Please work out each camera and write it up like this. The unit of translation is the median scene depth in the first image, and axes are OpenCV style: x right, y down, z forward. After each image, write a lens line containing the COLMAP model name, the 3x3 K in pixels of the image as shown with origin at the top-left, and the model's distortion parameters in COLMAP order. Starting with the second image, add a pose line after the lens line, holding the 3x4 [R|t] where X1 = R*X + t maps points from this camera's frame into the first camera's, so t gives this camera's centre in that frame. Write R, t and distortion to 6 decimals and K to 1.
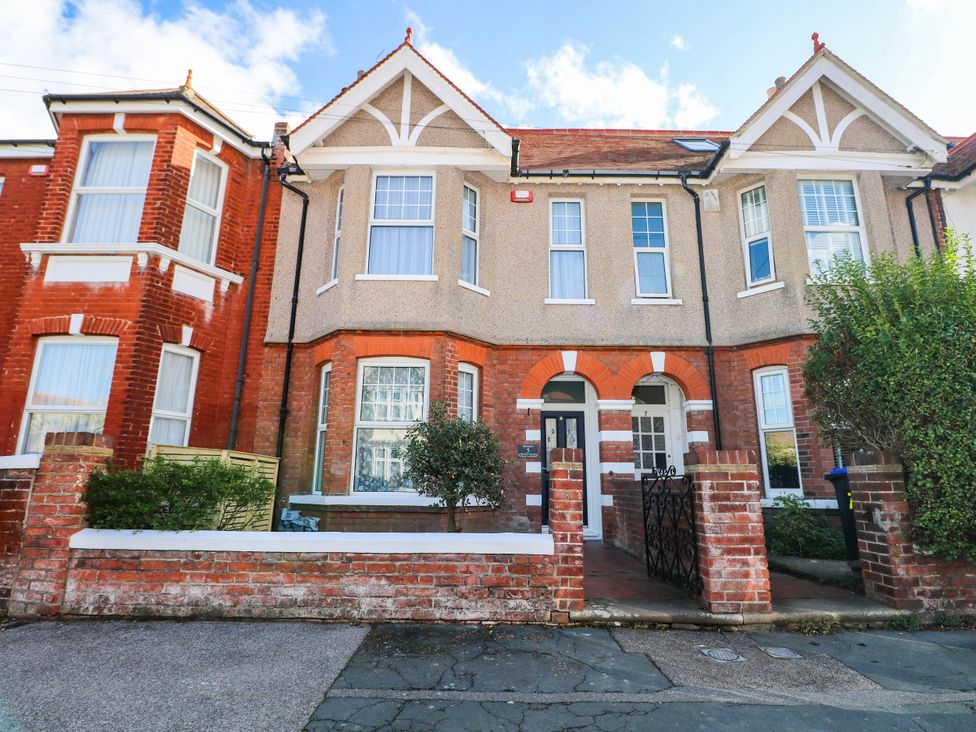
lens RADIAL K [[478.5, 0, 488.0], [0, 478.5, 366.0], [0, 0, 1]] dist [0.002355, -0.012780]
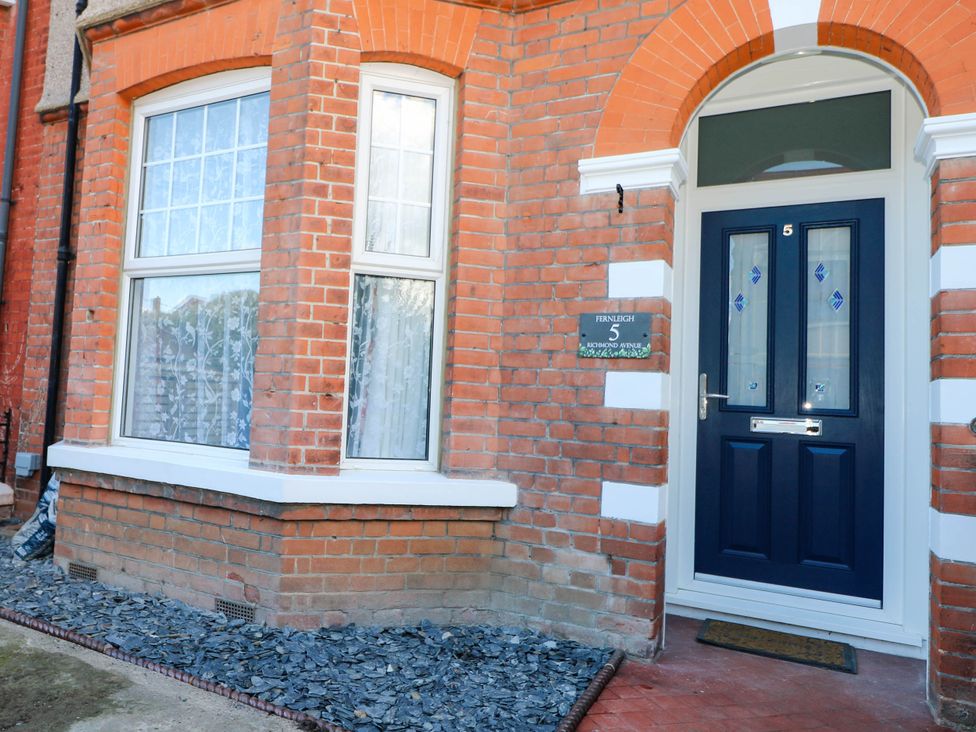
lens RADIAL K [[699.0, 0, 380.2], [0, 699.0, 344.6], [0, 0, 1]] dist [-0.001467, -0.004292]
pose [[0.861133, -0.003517, -0.508368, 0.185457], [0.080150, 0.988409, 0.128929, 0.123782], [0.502022, -0.151771, 0.851434, 0.598199]]
